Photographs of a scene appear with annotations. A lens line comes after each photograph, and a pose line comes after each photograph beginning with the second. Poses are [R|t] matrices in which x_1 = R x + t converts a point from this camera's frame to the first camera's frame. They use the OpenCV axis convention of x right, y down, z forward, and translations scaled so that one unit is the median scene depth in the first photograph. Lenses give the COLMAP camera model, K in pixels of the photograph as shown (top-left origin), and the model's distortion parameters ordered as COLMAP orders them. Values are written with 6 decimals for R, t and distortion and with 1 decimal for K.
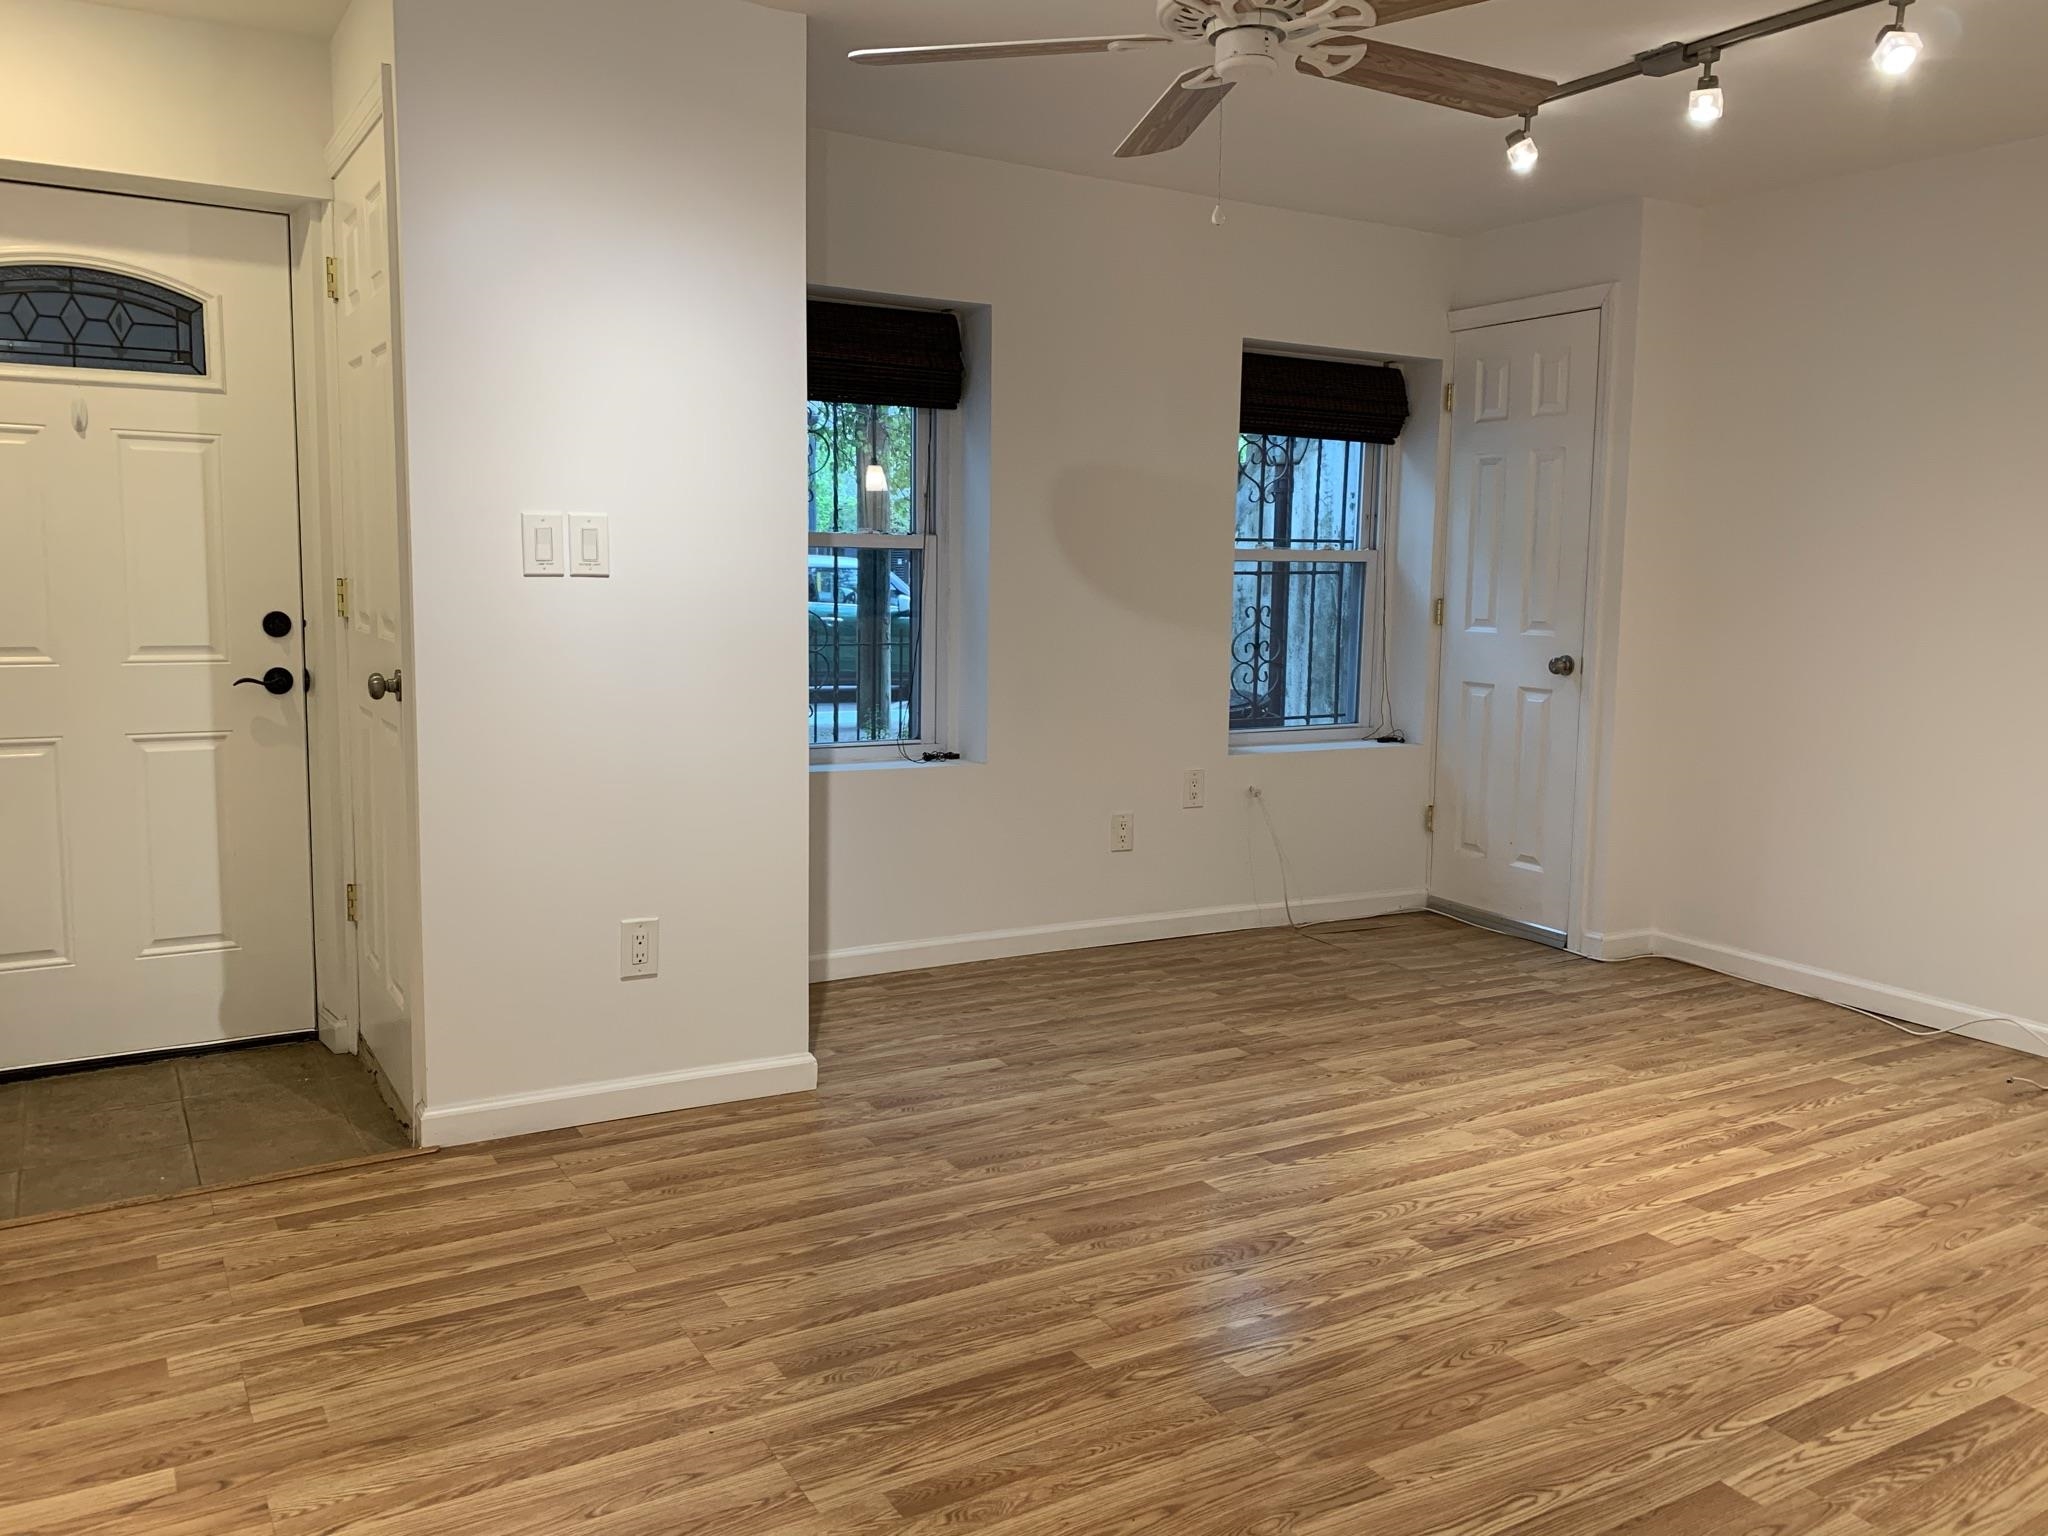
lens RADIAL K [[1577.0, 0, 1013.6], [0, 1577.0, 755.2], [0, 0, 1]] dist [0.044172, -0.040686]
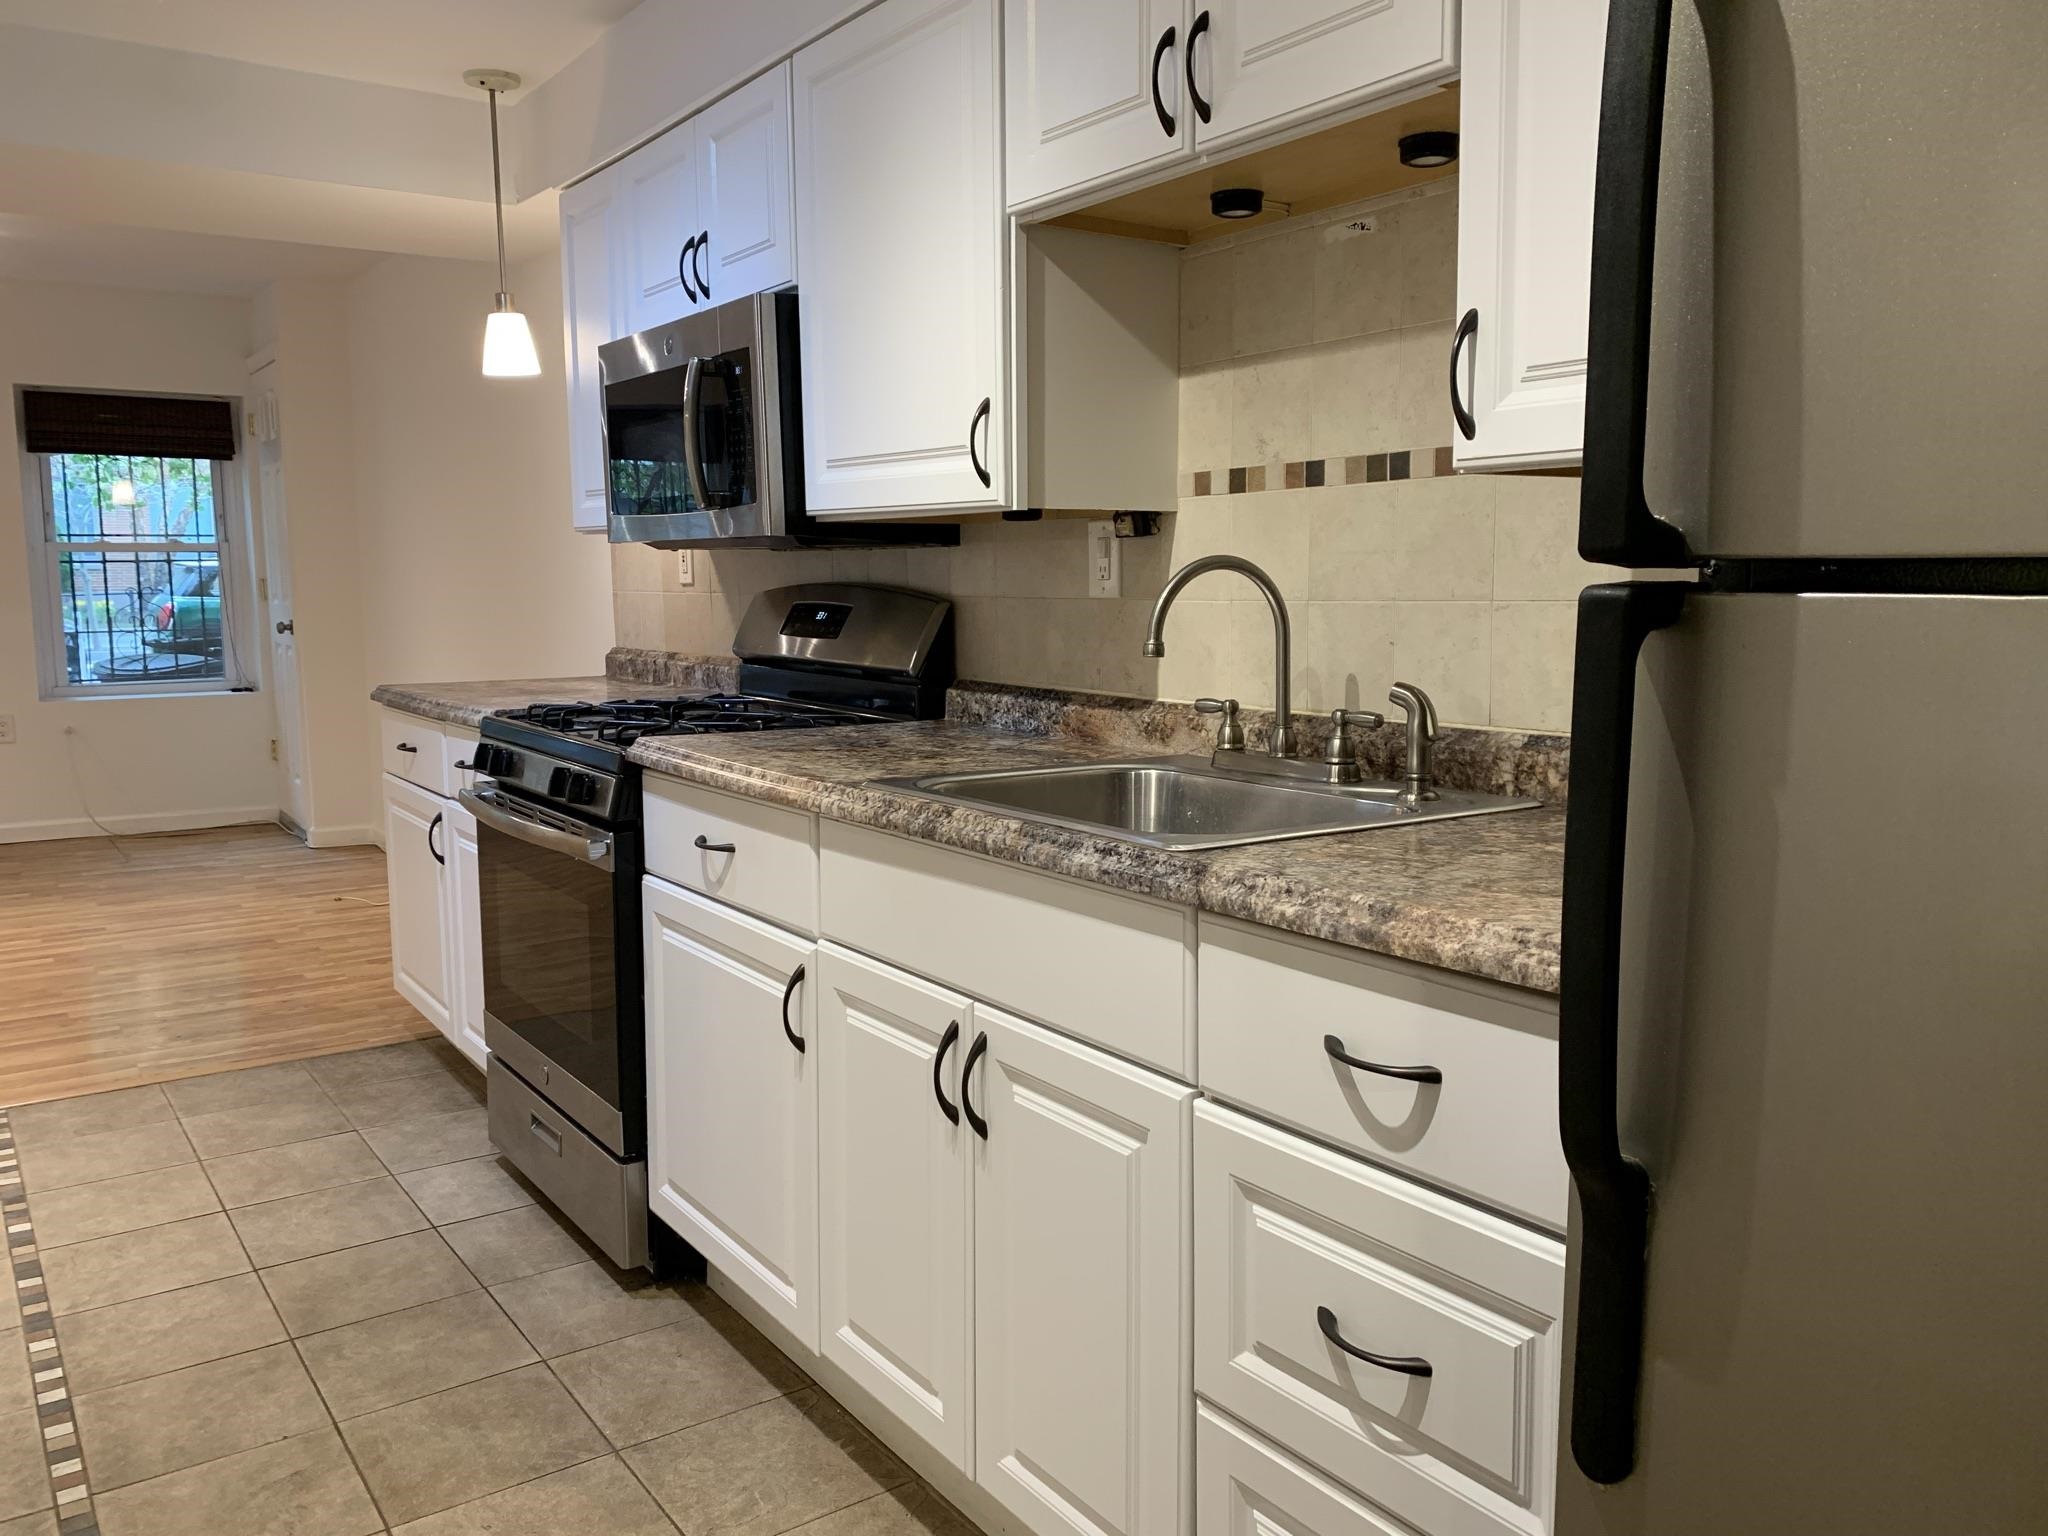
lens RADIAL K [[1577.0, 0, 1024.6], [0, 1577.0, 755.2], [0, 0, 1]] dist [0.044172, -0.040686]
pose [[0.996889, -0.030054, 0.072870, 1.148489], [0.030056, 0.999548, 0.001073, 0.090332], [-0.072869, 0.001120, 0.997341, -0.497018]]
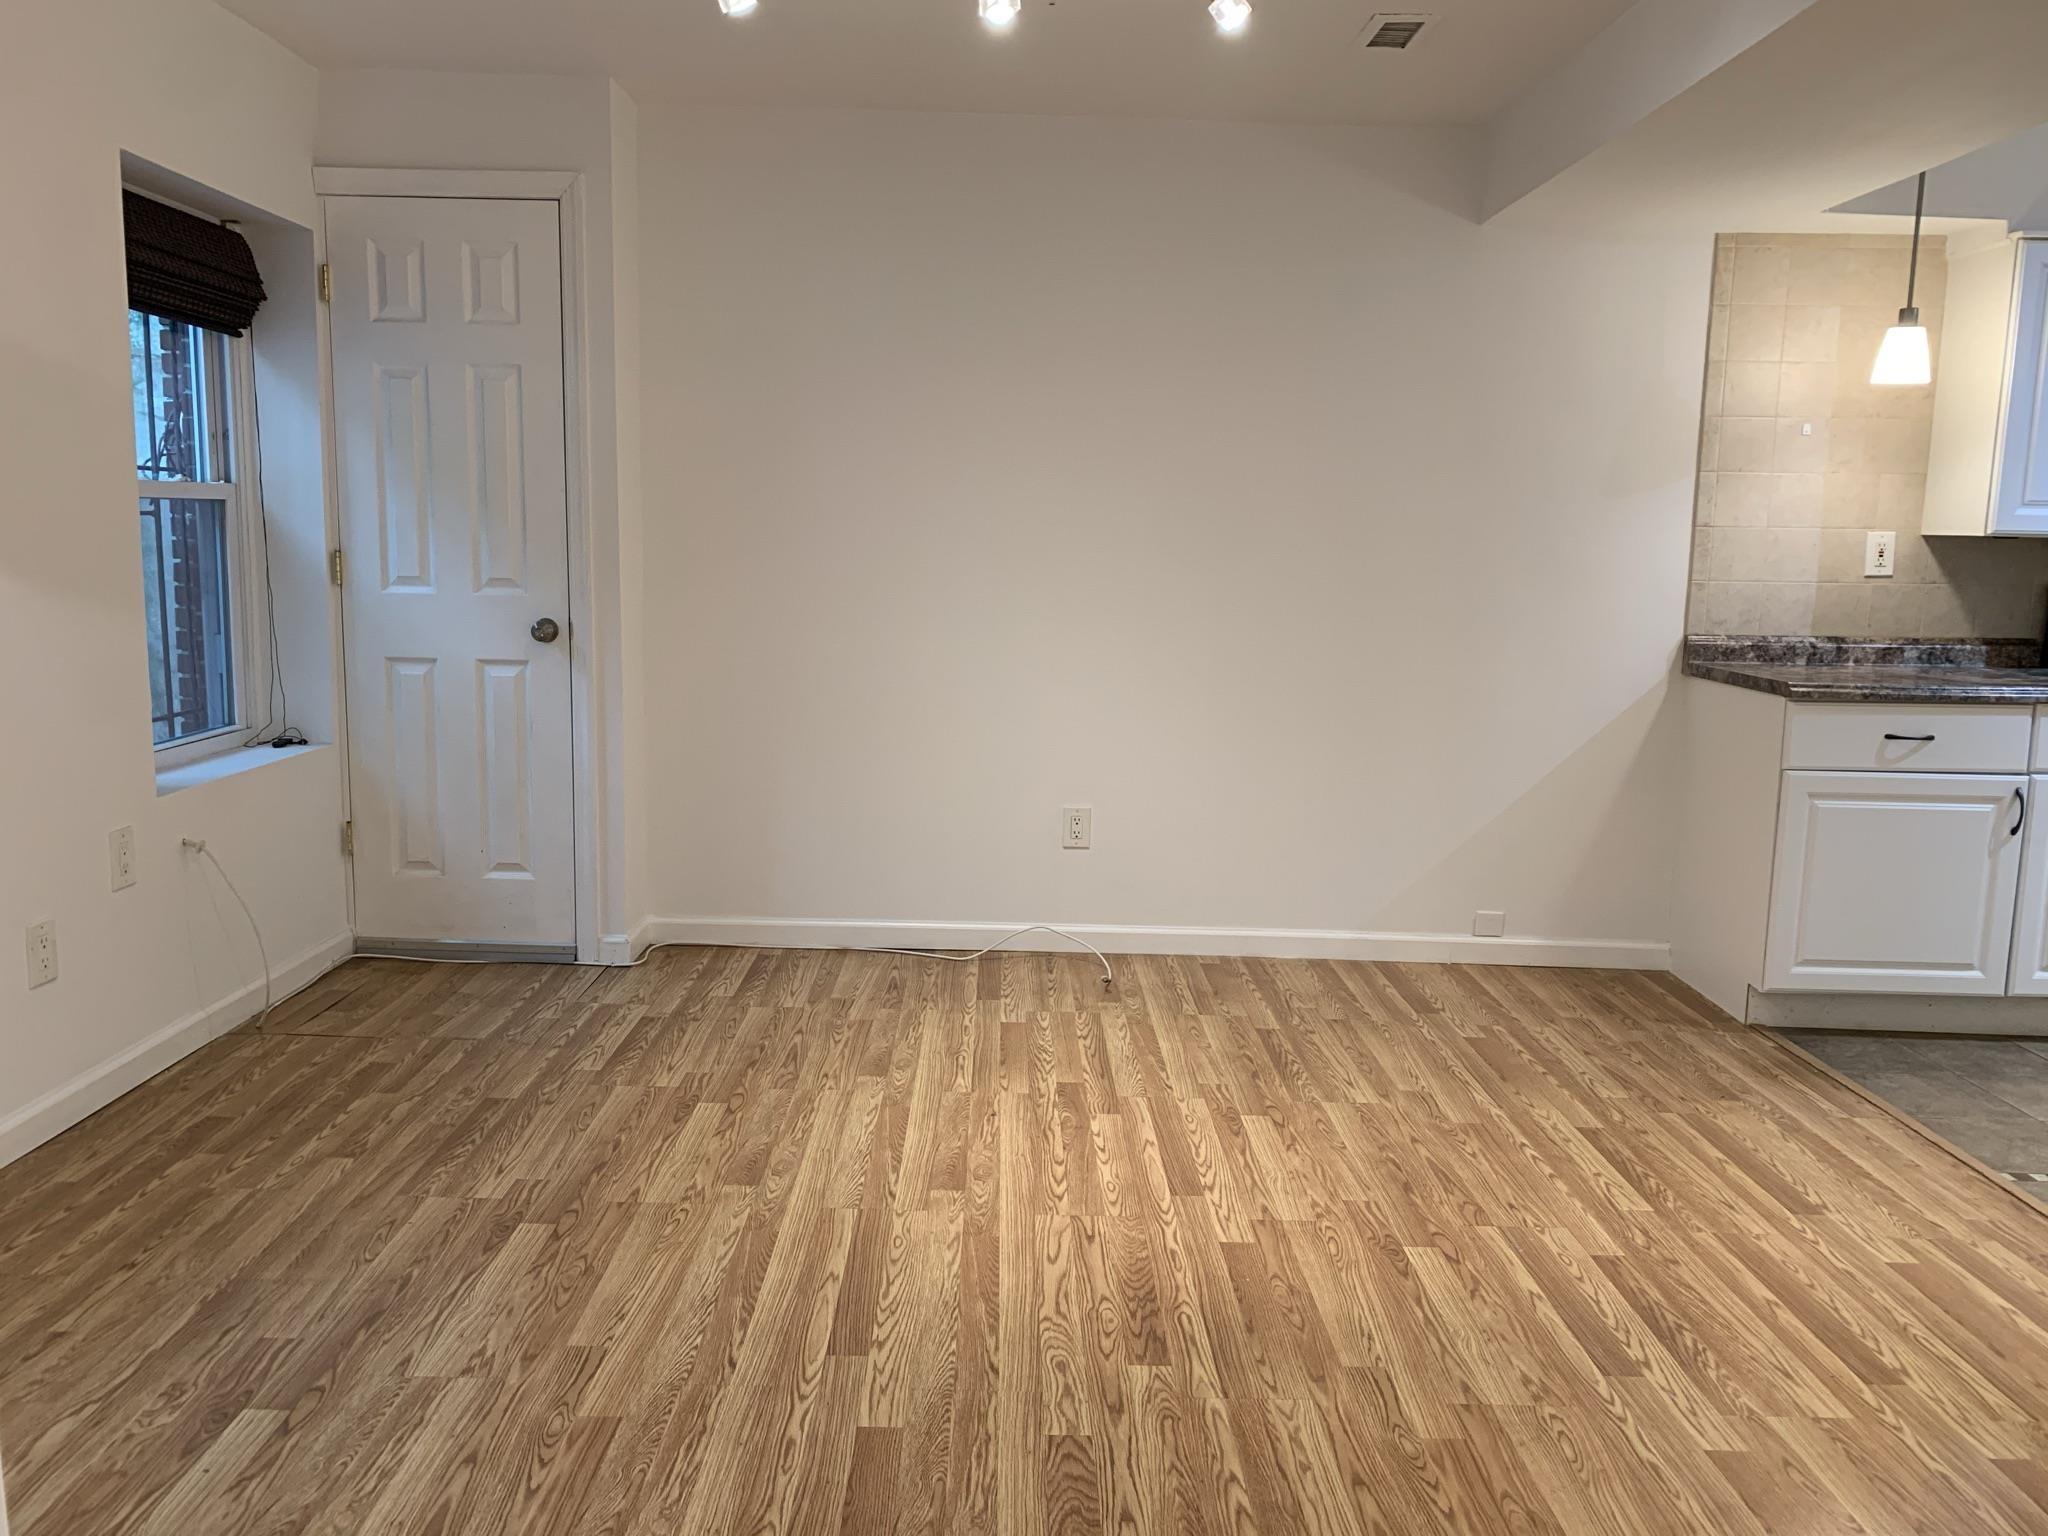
lens RADIAL K [[1577.0, 0, 1011.9], [0, 1577.0, 747.1], [0, 0, 1]] dist [0.044172, -0.040686]
pose [[0.502489, -0.129712, 0.854798, -0.336448], [0.091407, 0.991111, 0.096664, -0.072127], [-0.859738, 0.029562, 0.509879, 0.487367]]
